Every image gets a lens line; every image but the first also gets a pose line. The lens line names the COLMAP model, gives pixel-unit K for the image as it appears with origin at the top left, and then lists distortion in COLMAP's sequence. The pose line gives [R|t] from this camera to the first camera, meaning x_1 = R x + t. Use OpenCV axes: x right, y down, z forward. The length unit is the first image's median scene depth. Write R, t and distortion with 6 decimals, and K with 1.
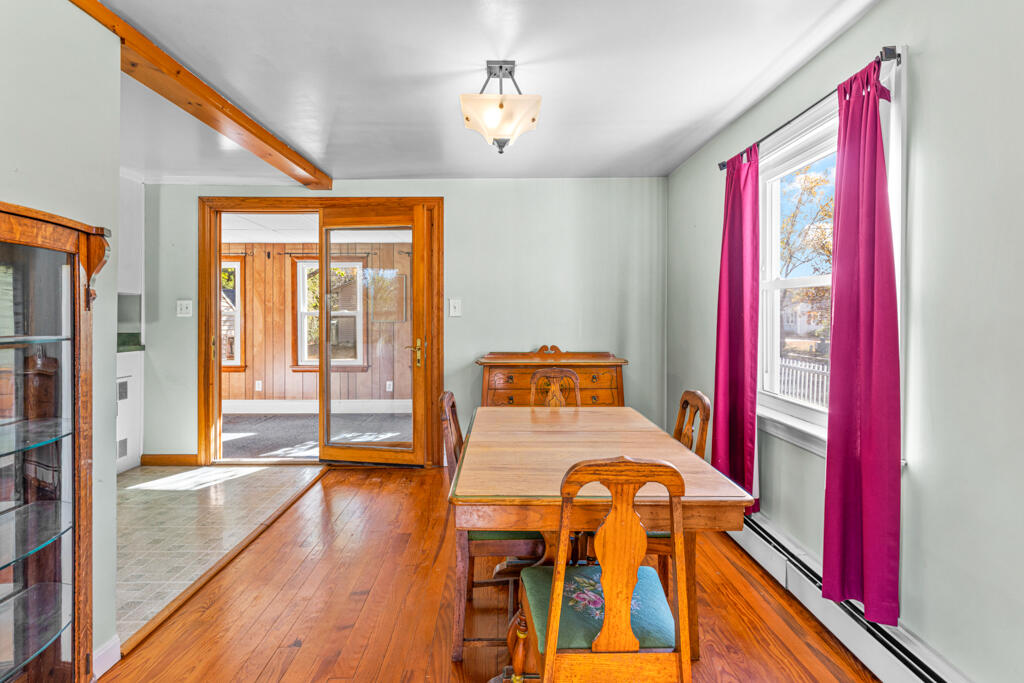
lens RADIAL K [[515.1, 0, 495.0], [0, 515.1, 319.4], [0, 0, 1]] dist [-0.000677, 0.001079]
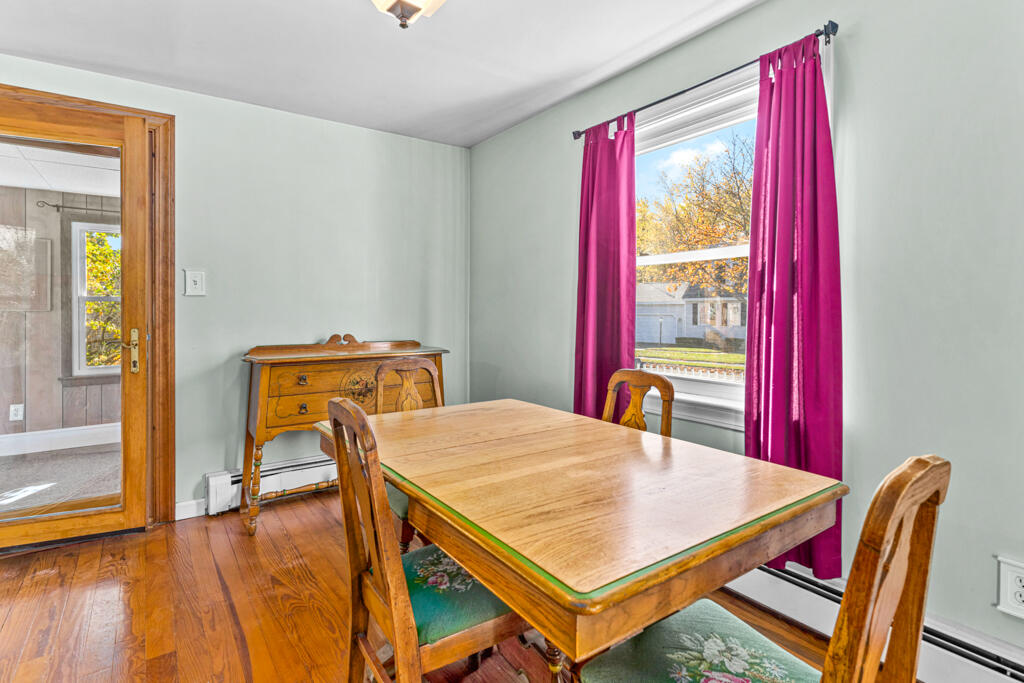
lens RADIAL K [[515.1, 0, 534.1], [0, 515.1, 314.4], [0, 0, 1]] dist [-0.000677, 0.001079]
pose [[0.804059, -0.002813, 0.594543, -0.128031], [0.004594, 0.999988, -0.001482, 0.022850], [-0.594532, 0.003923, 0.804063, 0.197564]]
